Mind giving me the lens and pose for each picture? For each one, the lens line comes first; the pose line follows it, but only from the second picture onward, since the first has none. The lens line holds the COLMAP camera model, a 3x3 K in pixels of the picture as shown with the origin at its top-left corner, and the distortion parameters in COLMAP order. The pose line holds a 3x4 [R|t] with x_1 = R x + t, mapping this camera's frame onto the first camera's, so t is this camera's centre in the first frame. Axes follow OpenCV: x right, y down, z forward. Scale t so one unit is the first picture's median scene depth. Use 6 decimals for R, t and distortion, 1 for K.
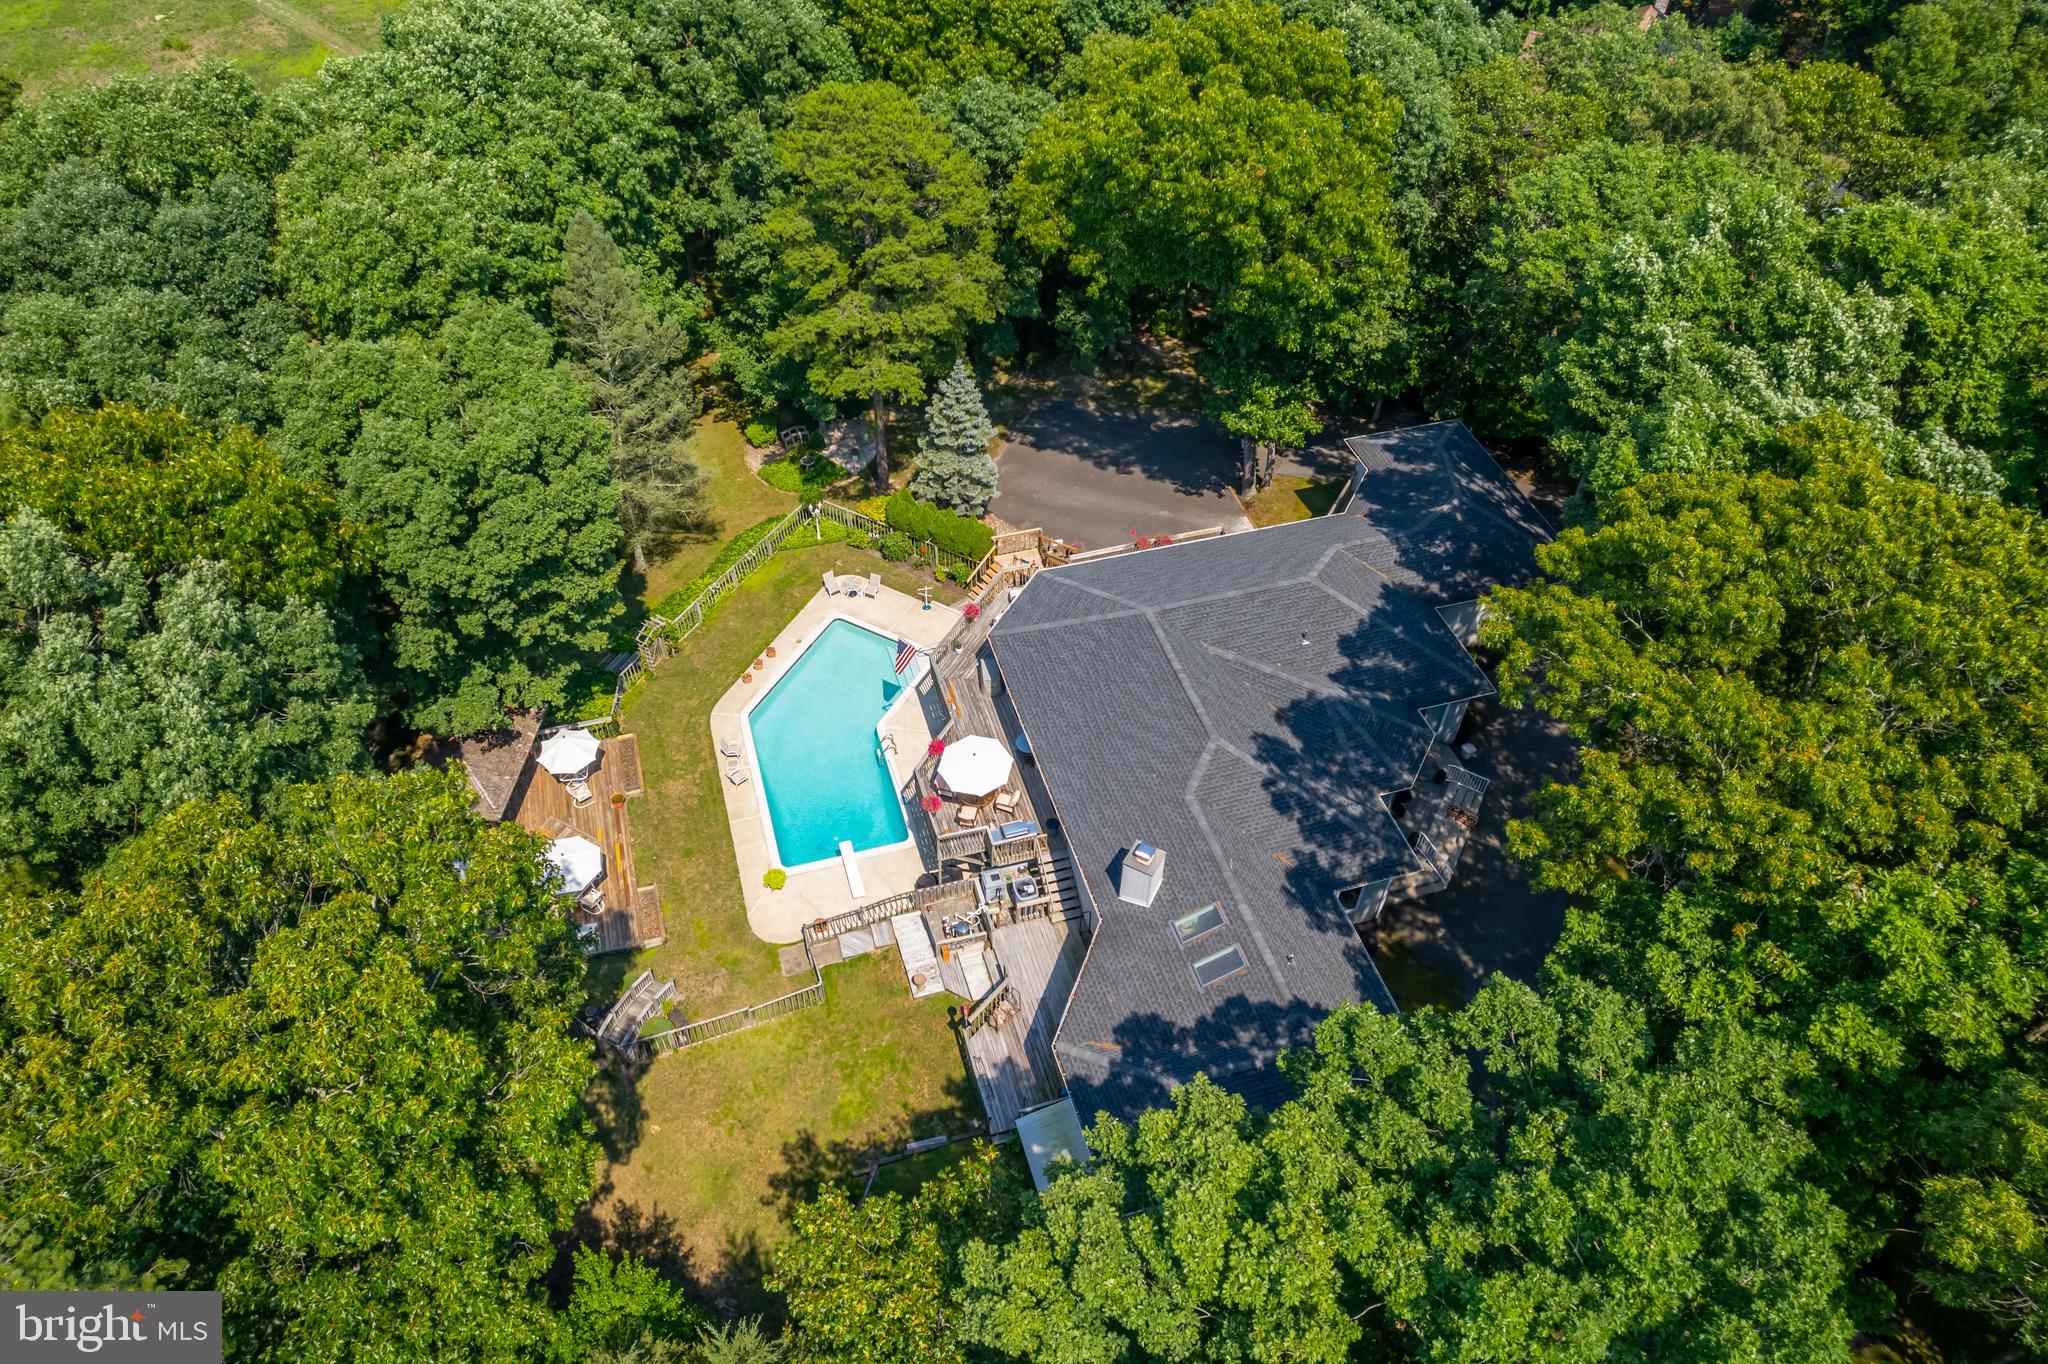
lens RADIAL K [[1406.3, 0, 985.3], [0, 1406.3, 648.5], [0, 0, 1]] dist [-0.030548, 0.012932]
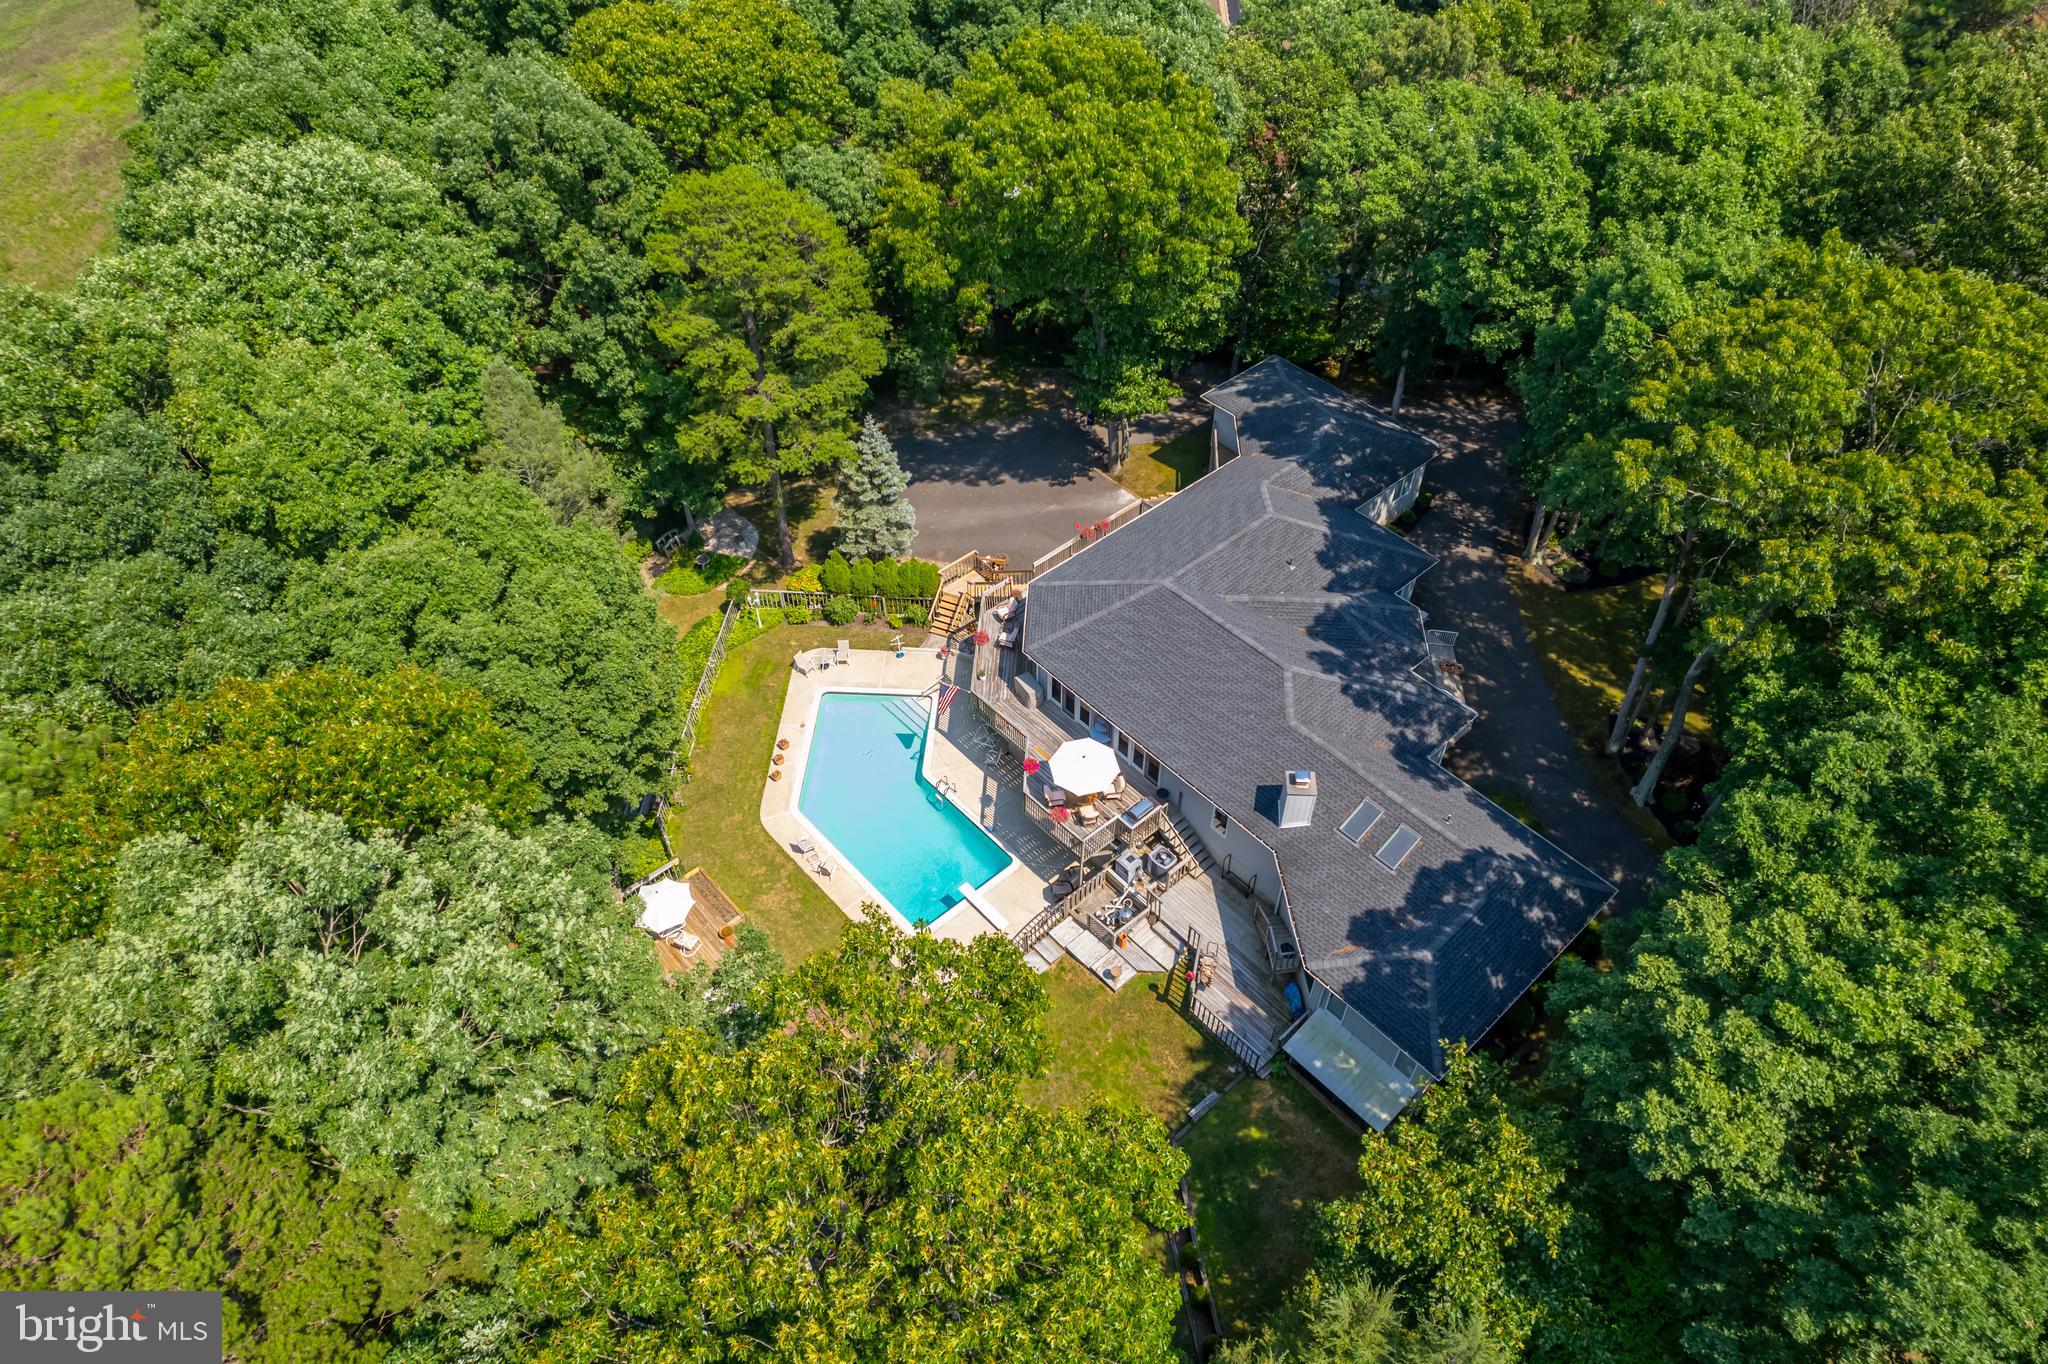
lens RADIAL K [[1309.4, 0, 1052.5], [0, 1309.4, 679.5], [0, 0, 1]] dist [-0.057910, 0.056564]
pose [[0.892406, -0.321492, 0.316631, -0.278330], [0.316232, 0.946141, 0.069386, -0.048439], [-0.321884, 0.038208, 0.946008, 0.061209]]
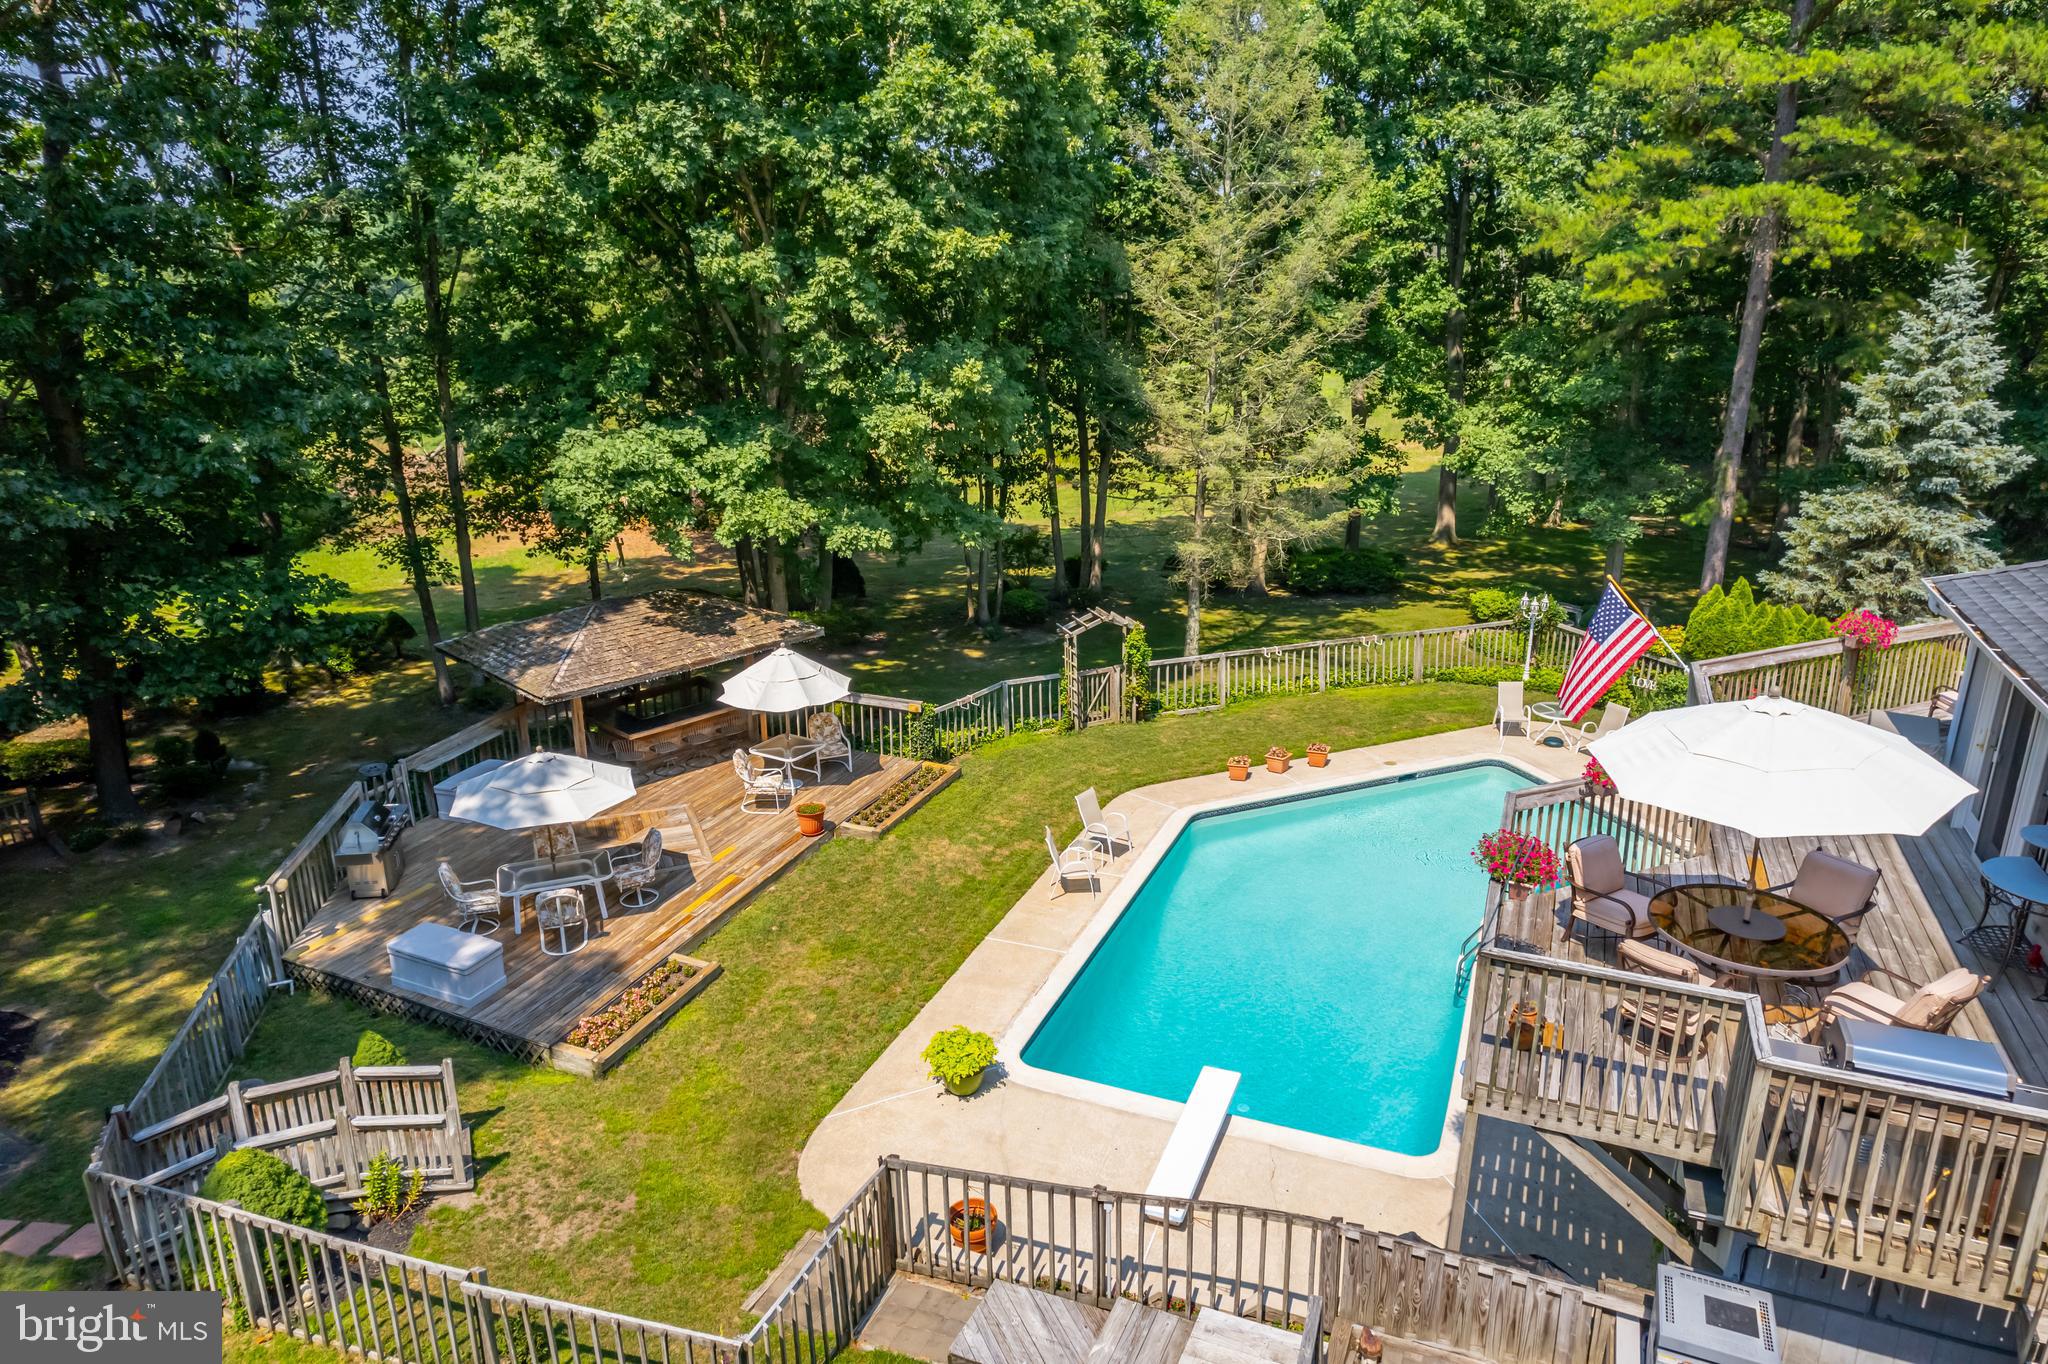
lens RADIAL K [[1309.4, 0, 1021.4], [0, 1309.4, 672.9], [0, 0, 1]] dist [-0.057910, 0.056564]
pose [[0.779360, 0.180224, -0.600098, 0.017978], [-0.443482, 0.835238, -0.325117, 0.166259], [0.442631, 0.519516, 0.730877, 0.686762]]
